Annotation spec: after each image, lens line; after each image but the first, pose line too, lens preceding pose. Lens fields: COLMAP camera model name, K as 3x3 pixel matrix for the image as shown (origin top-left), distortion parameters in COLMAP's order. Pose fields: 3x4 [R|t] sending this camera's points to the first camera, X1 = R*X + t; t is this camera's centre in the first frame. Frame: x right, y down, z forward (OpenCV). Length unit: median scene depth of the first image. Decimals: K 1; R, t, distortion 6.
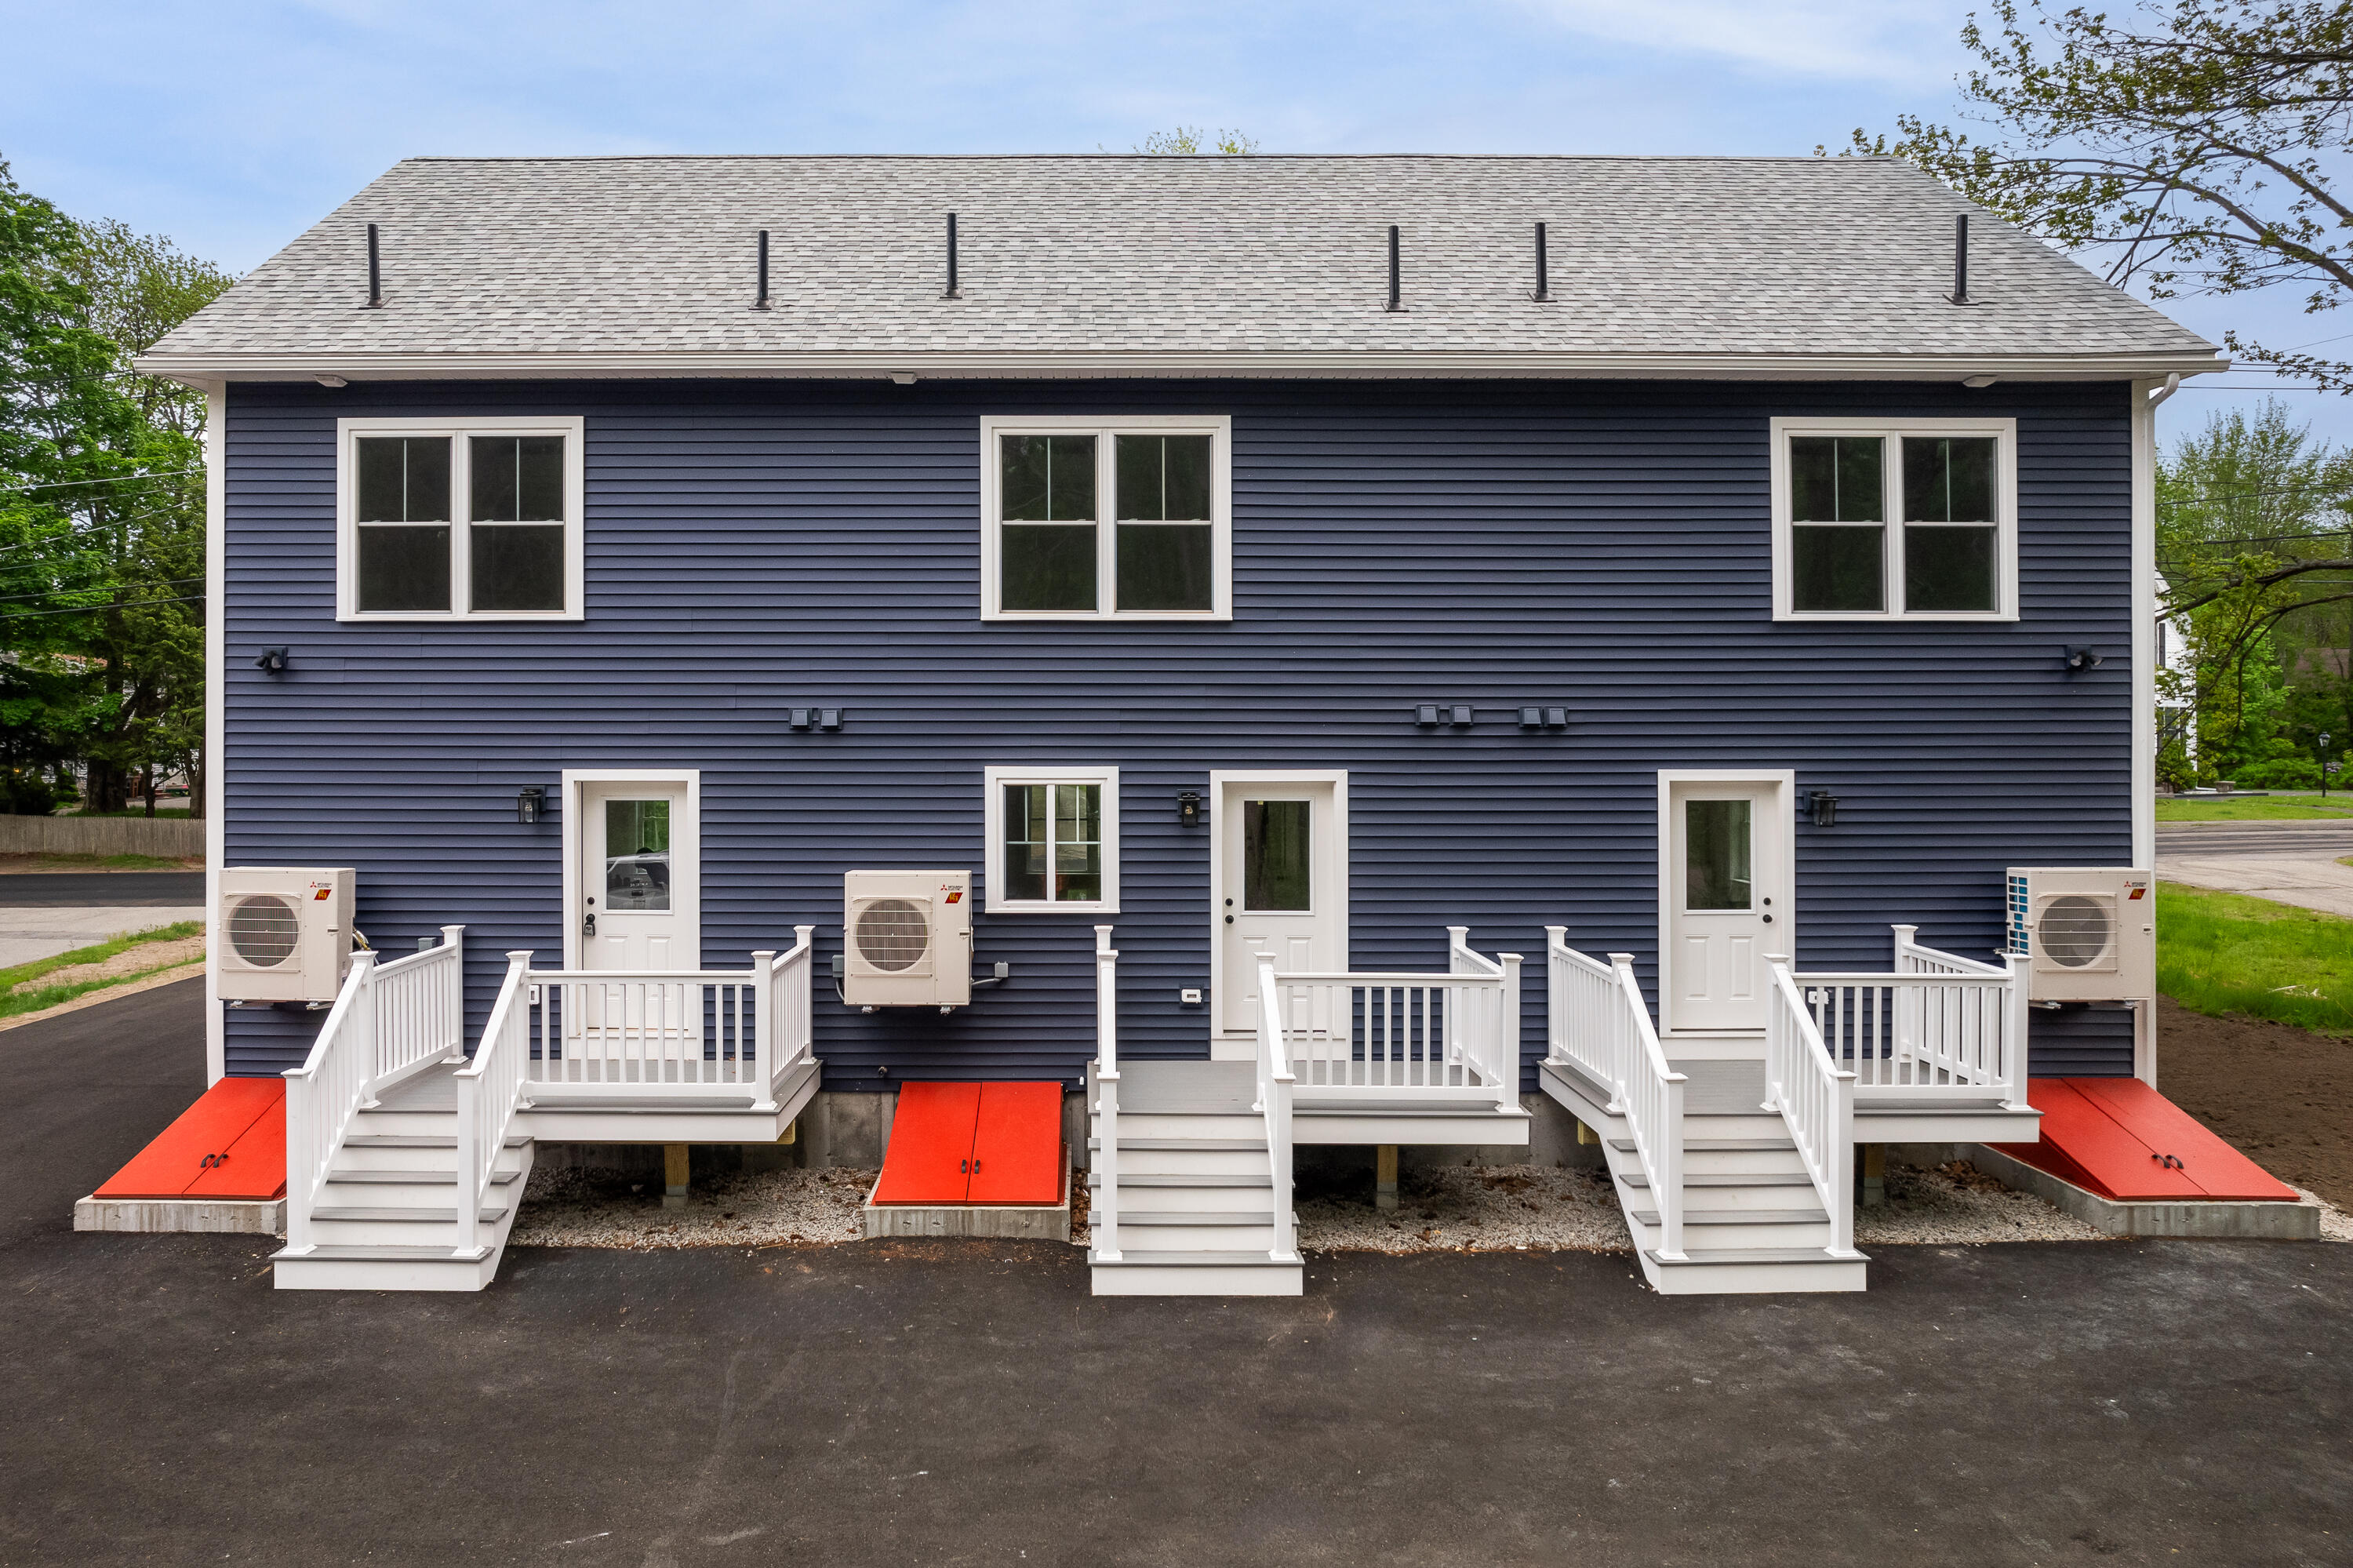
lens RADIAL K [[1634.5, 0, 1173.6], [0, 1634.5, 742.1], [0, 0, 1]] dist [-0.020773, 0.001781]
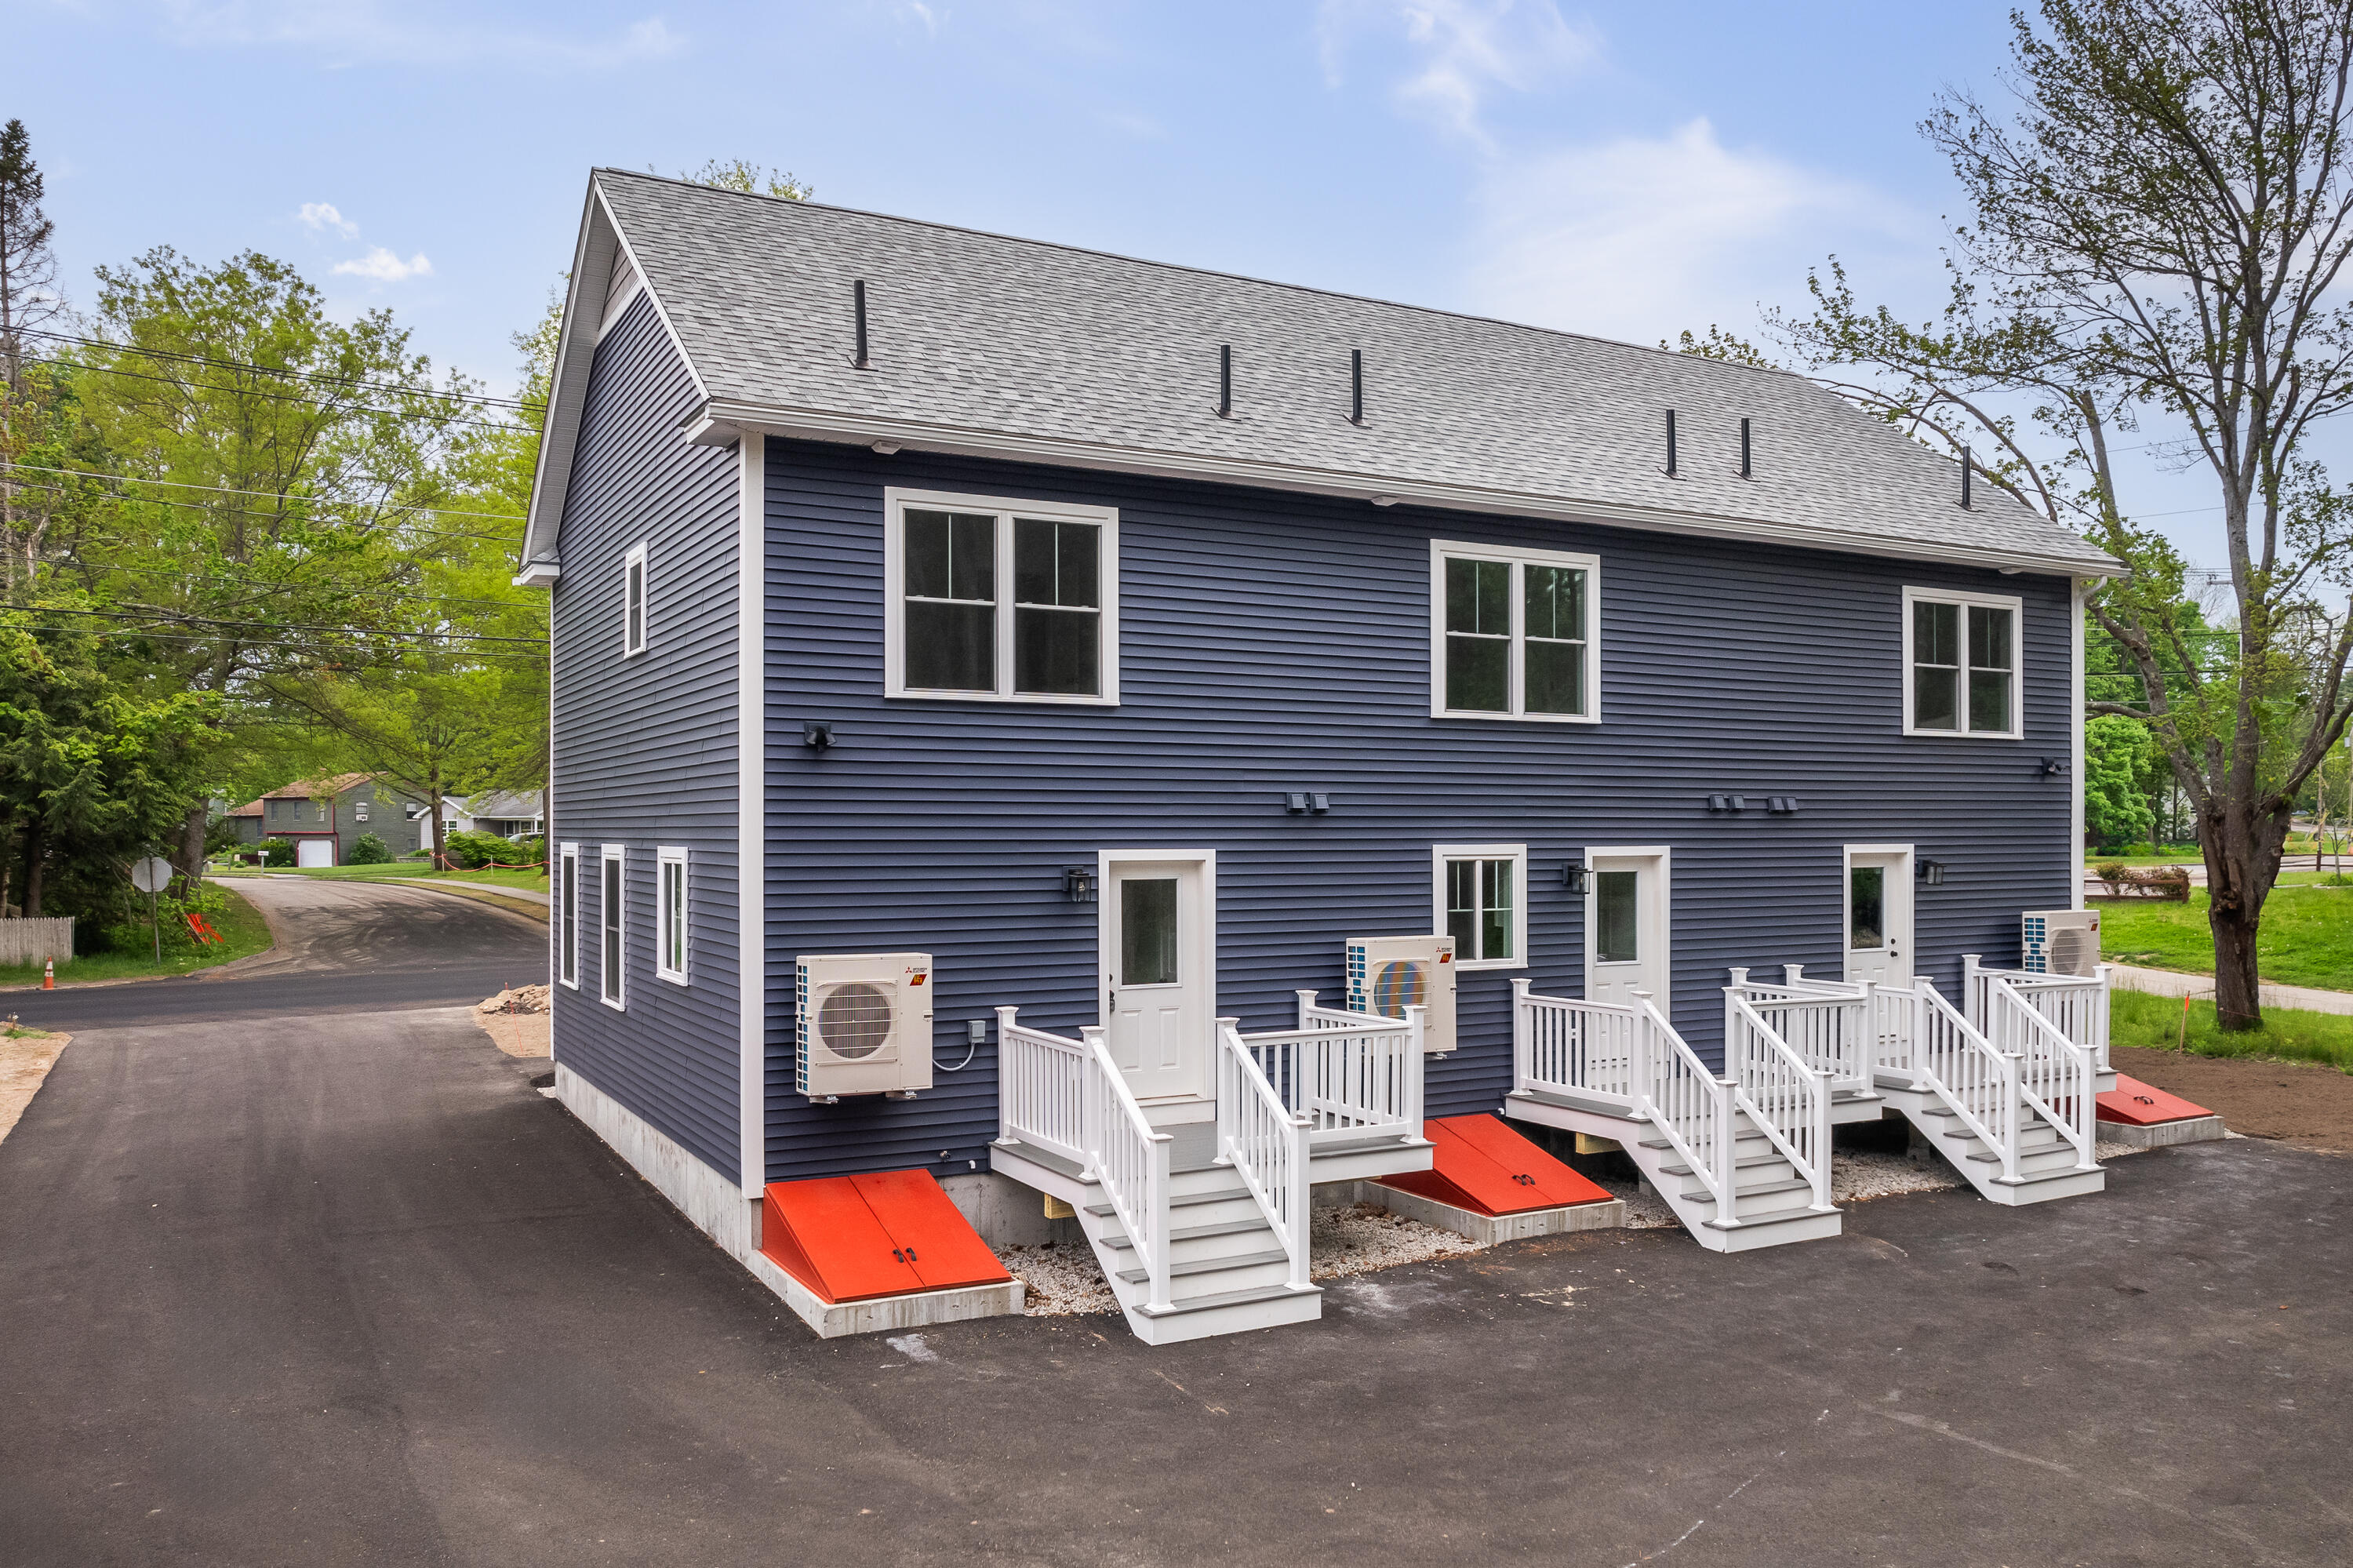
lens RADIAL K [[1755.7, 0, 1174.5], [0, 1755.7, 872.9], [0, 0, 1]] dist [-0.035502, 0.001329]
pose [[0.879759, -0.012752, 0.475248, -0.856427], [-0.000770, 0.999601, 0.028248, -0.000034], [-0.475419, -0.025217, 0.879398, 0.000025]]
